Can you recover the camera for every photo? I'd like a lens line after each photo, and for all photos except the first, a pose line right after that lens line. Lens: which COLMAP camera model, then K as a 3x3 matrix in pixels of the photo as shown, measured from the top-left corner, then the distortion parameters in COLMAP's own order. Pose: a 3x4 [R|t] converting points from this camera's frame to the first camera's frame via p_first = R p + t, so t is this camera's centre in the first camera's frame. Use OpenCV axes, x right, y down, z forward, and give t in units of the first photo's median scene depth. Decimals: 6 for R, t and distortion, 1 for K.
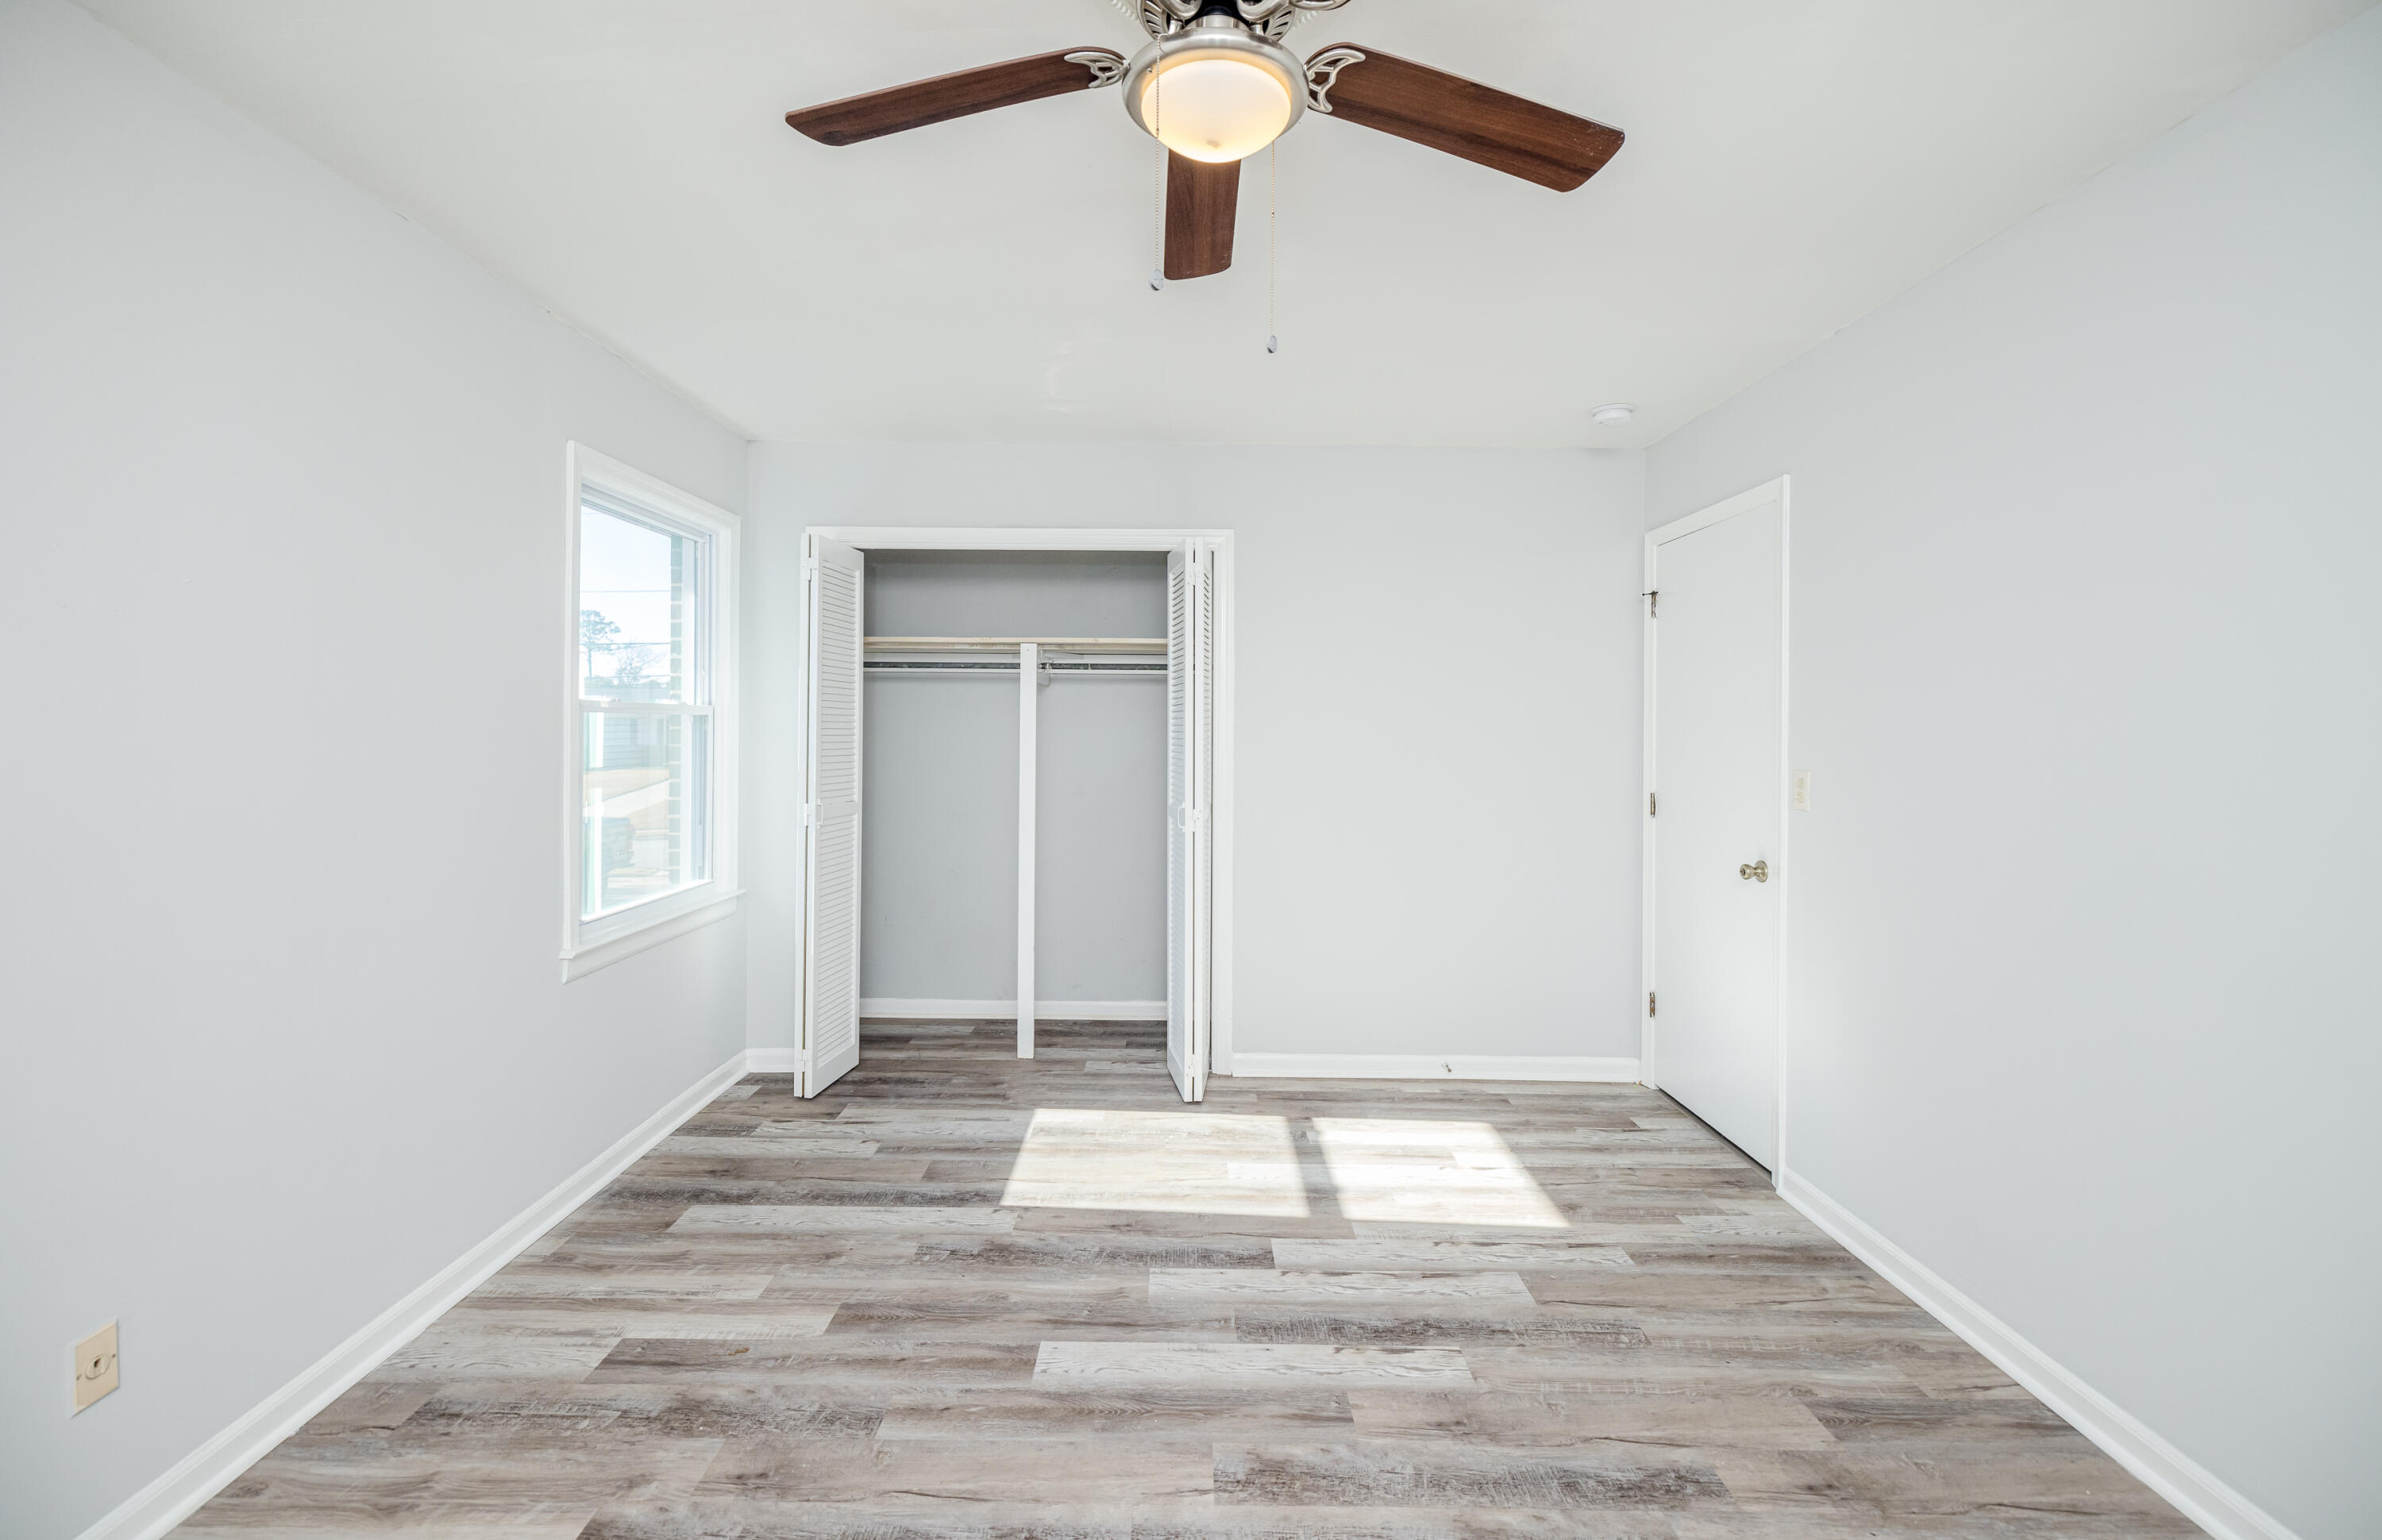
lens RADIAL K [[1018.3, 0, 1182.4], [0, 1018.3, 751.3], [0, 0, 1]] dist [0.000912, 0.000030]
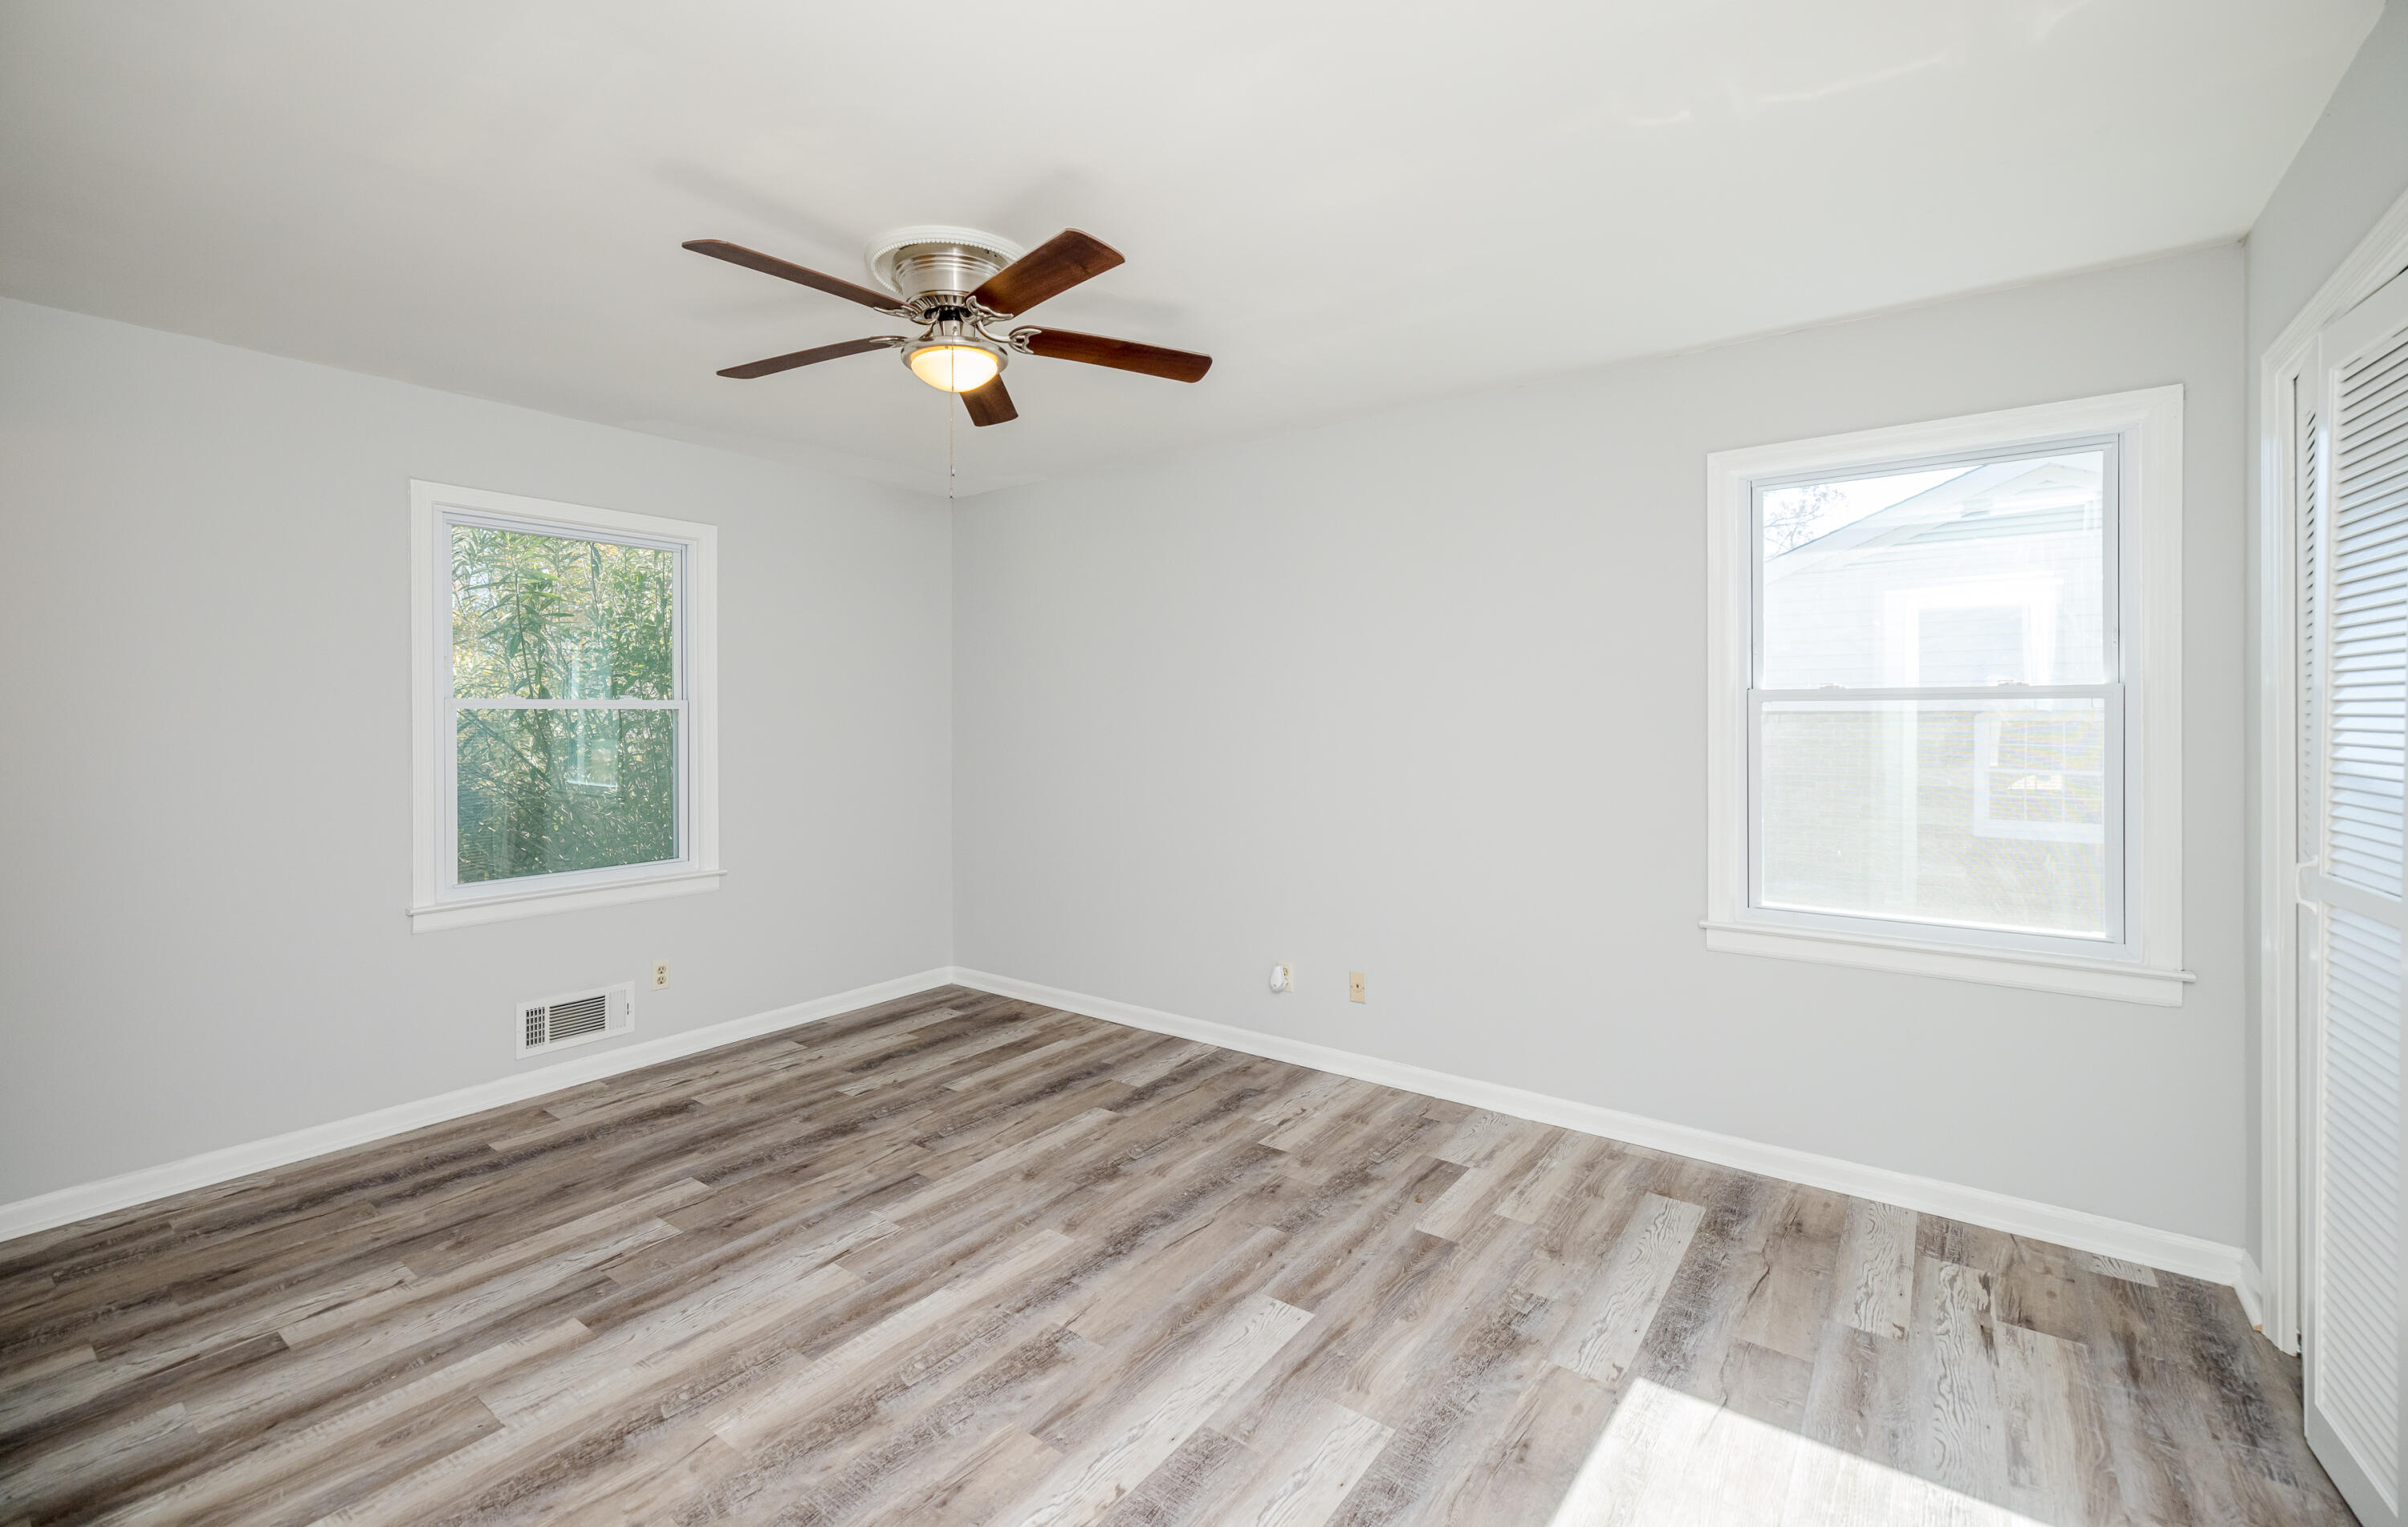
lens RADIAL K [[1010.5, 0, 1195.4], [0, 1010.5, 713.7], [0, 0, 1]] dist [0.007686, -0.000413]
pose [[-0.600054, -0.006388, -0.799934, 0.756940], [-0.018430, 0.999813, 0.005842, -0.031333], [0.799747, 0.018248, -0.600059, 1.506806]]
